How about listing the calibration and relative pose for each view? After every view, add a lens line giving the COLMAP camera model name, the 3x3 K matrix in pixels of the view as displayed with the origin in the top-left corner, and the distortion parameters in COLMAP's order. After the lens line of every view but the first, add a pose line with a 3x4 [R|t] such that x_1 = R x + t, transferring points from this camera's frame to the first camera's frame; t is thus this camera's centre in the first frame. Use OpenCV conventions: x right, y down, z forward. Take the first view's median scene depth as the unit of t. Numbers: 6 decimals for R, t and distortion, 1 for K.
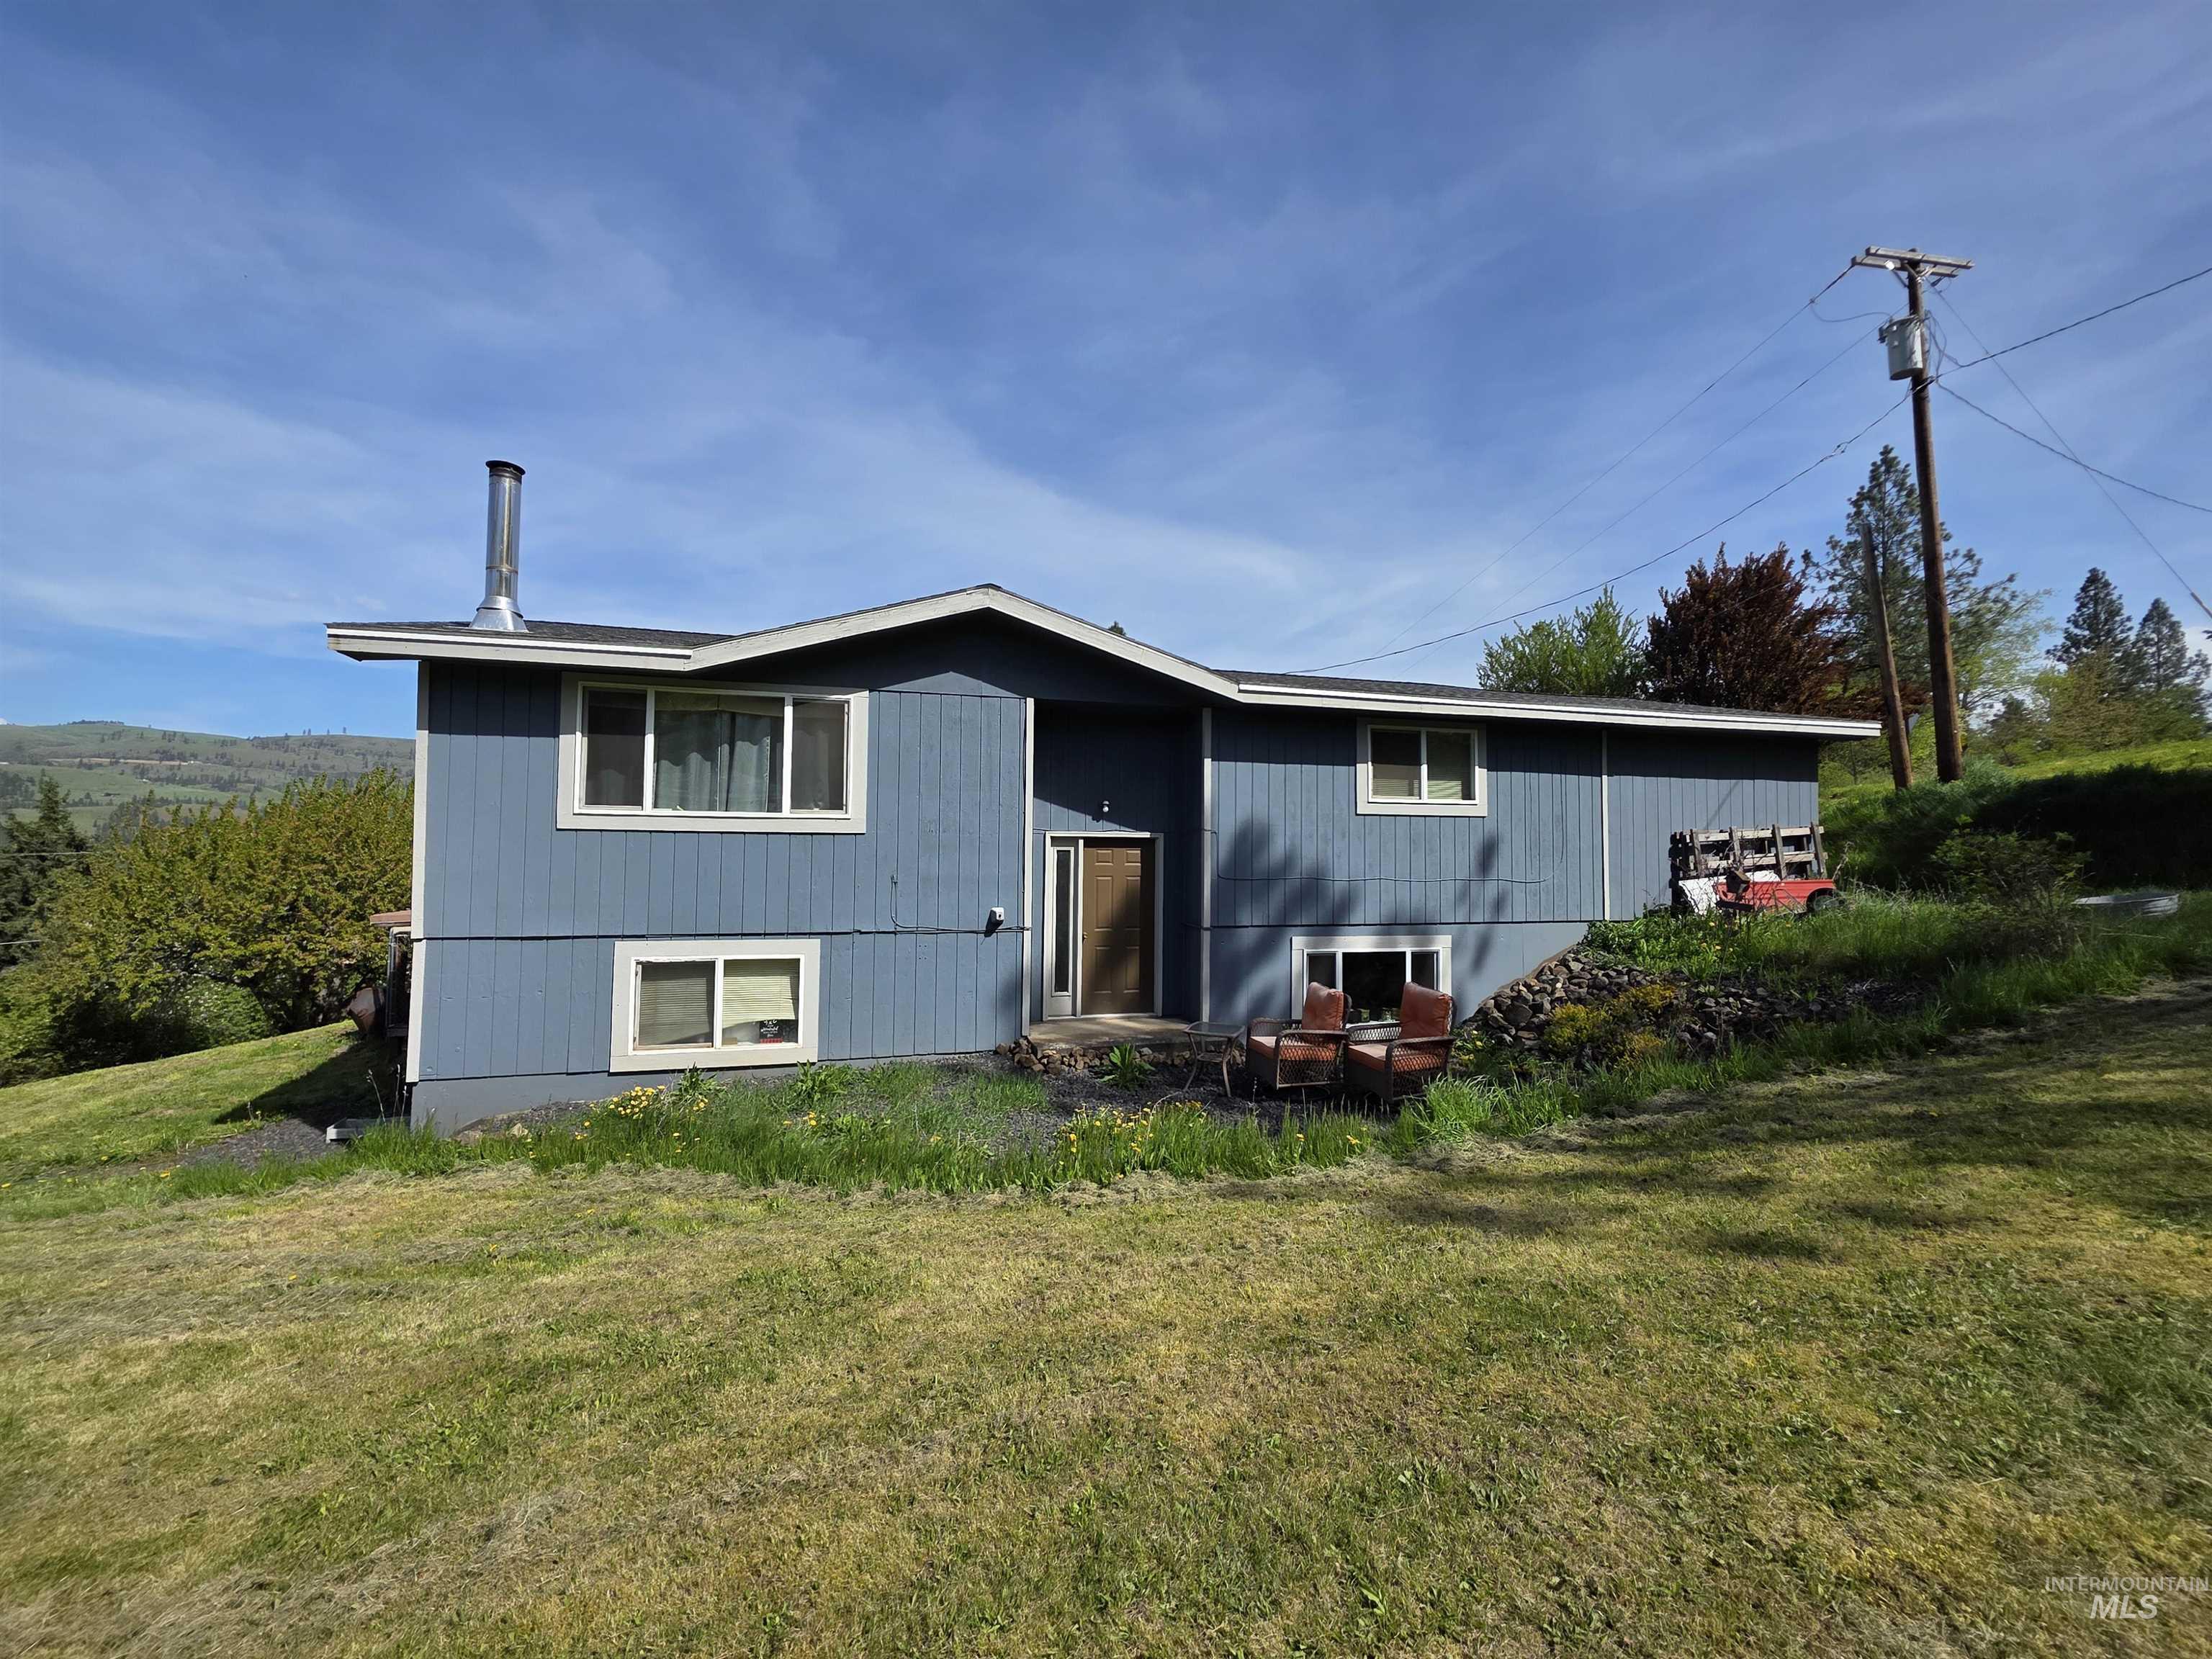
lens RADIAL K [[888.6, 0, 1105.5], [0, 888.6, 827.1], [0, 0, 1]] dist [0.003239, 0.000373]
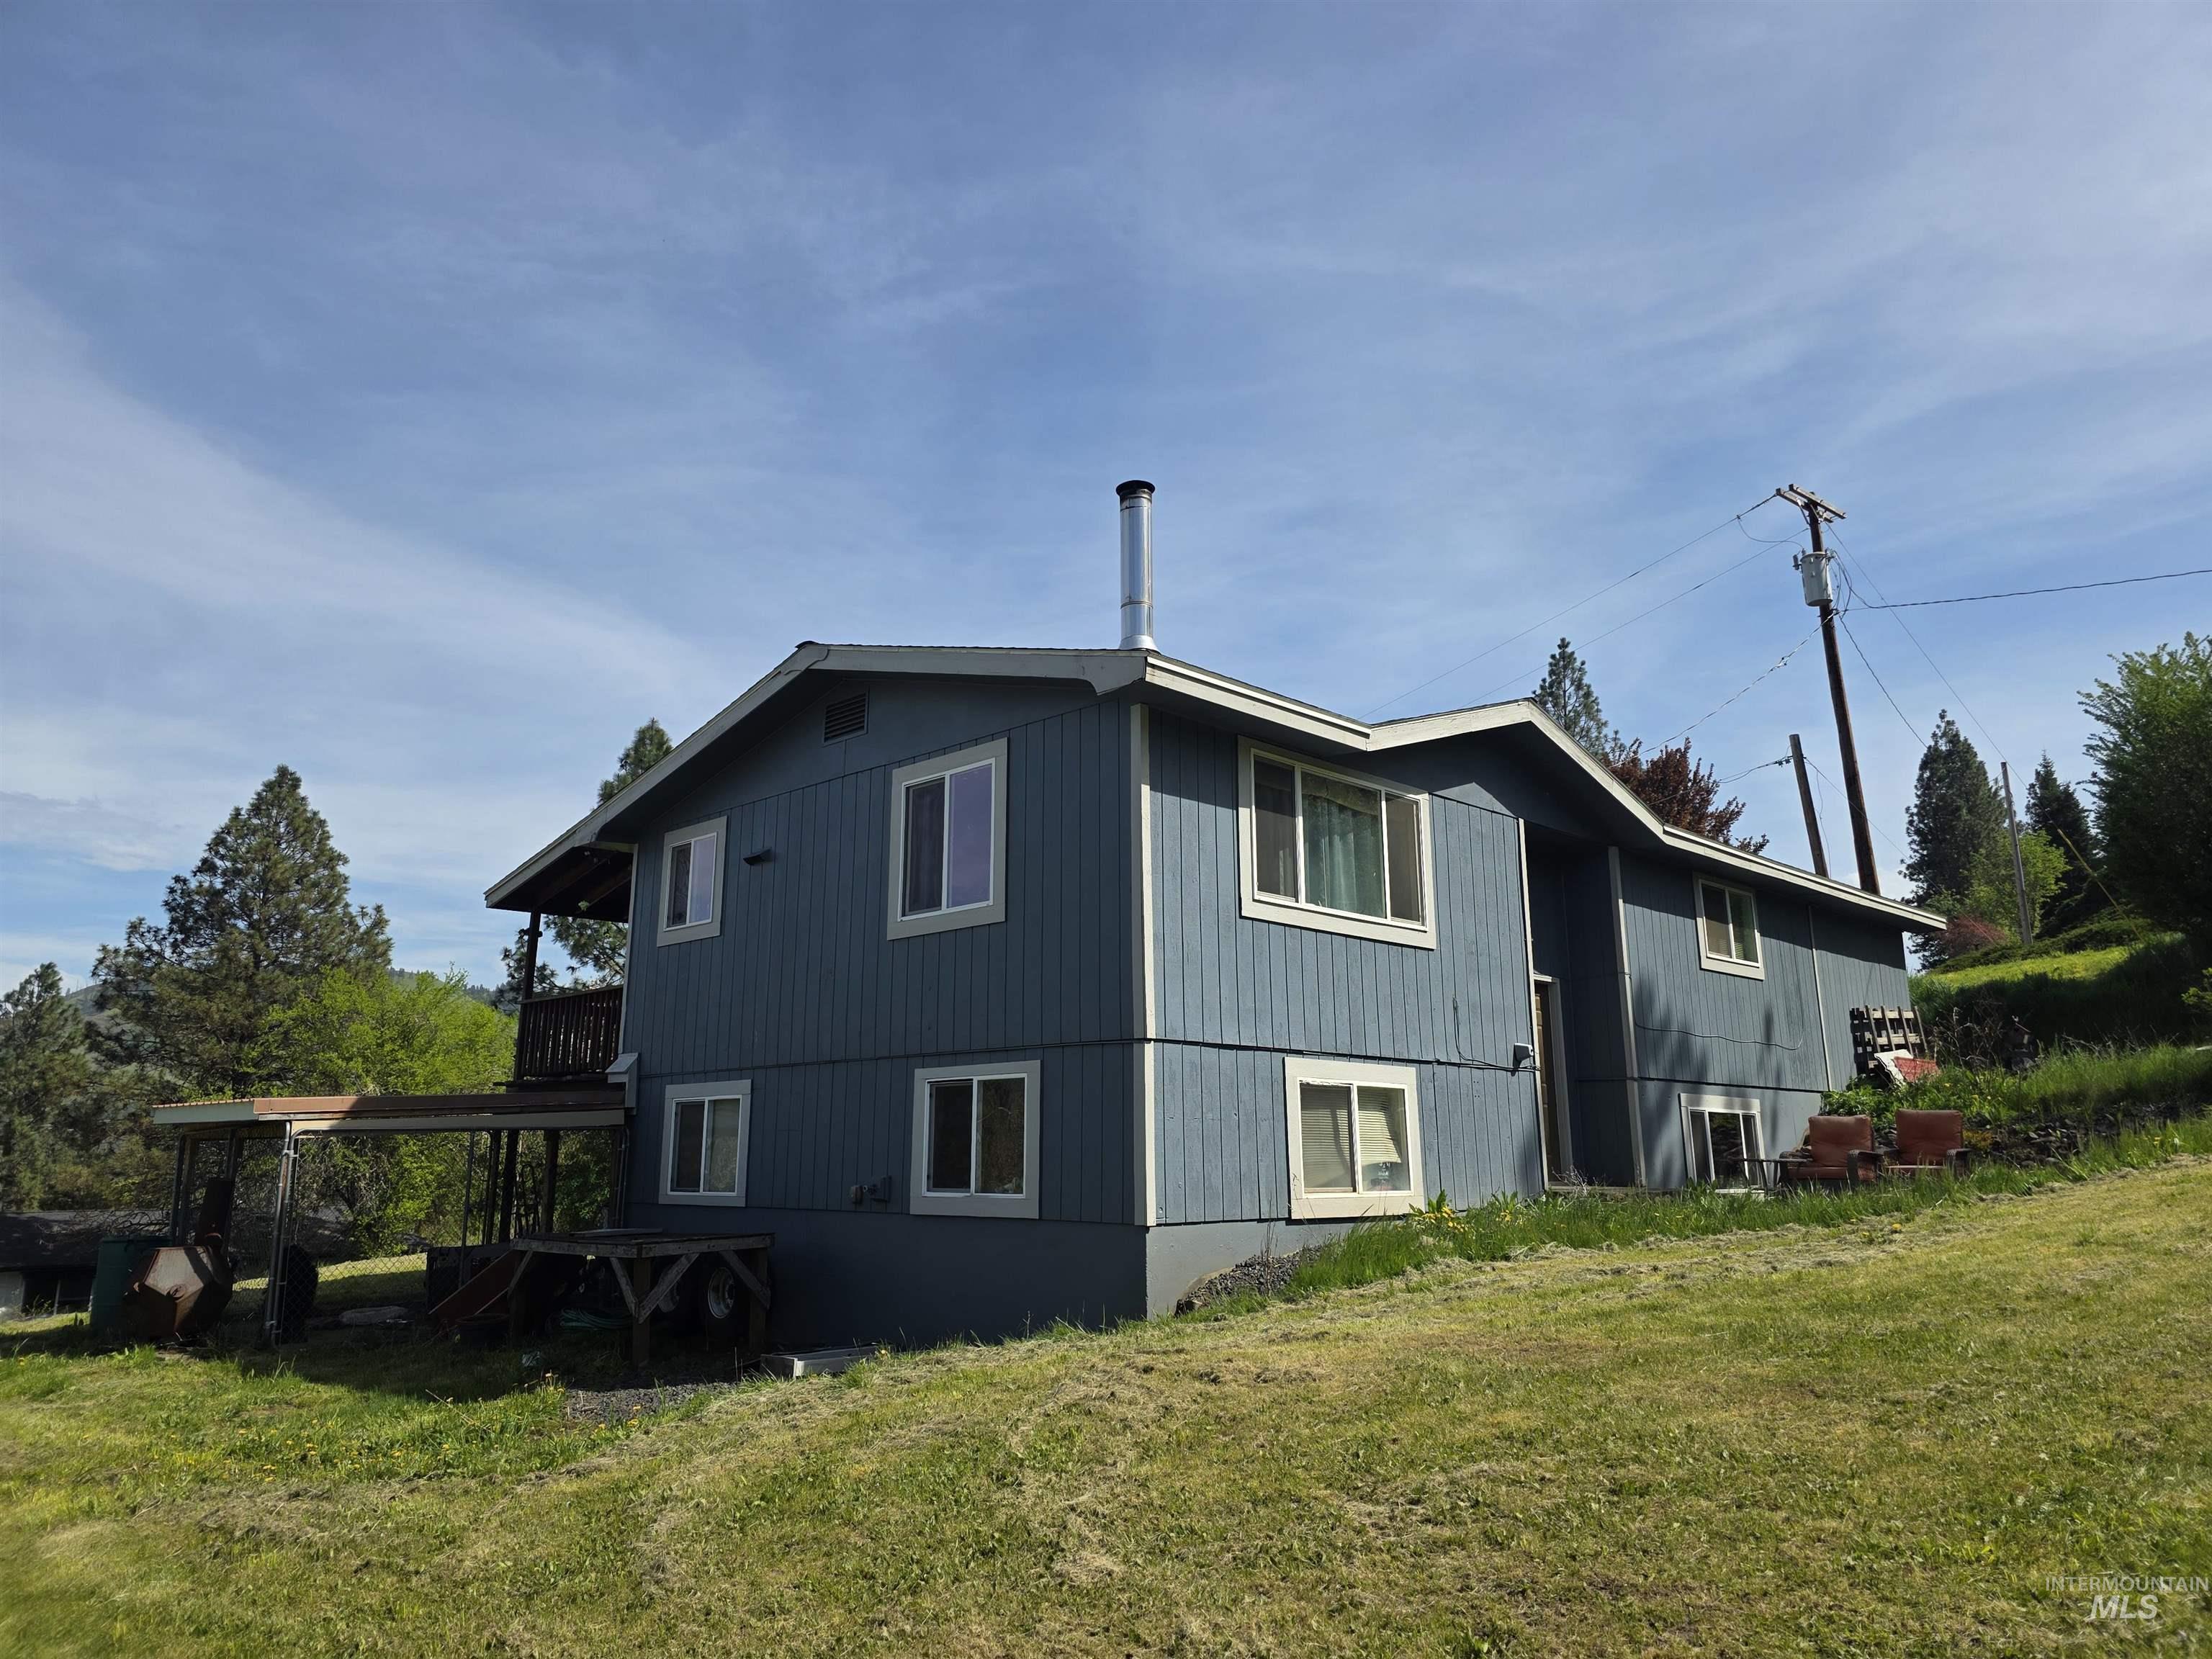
lens RADIAL K [[1471.4, 0, 1105.4], [0, 1471.4, 823.8], [0, 0, 1]] dist [0.029993, -0.007803]
pose [[0.873684, 0.096909, 0.476744, -1.249754], [-0.010882, 0.983607, -0.179999, 0.148783], [-0.486372, 0.152075, 0.860416, -0.122704]]
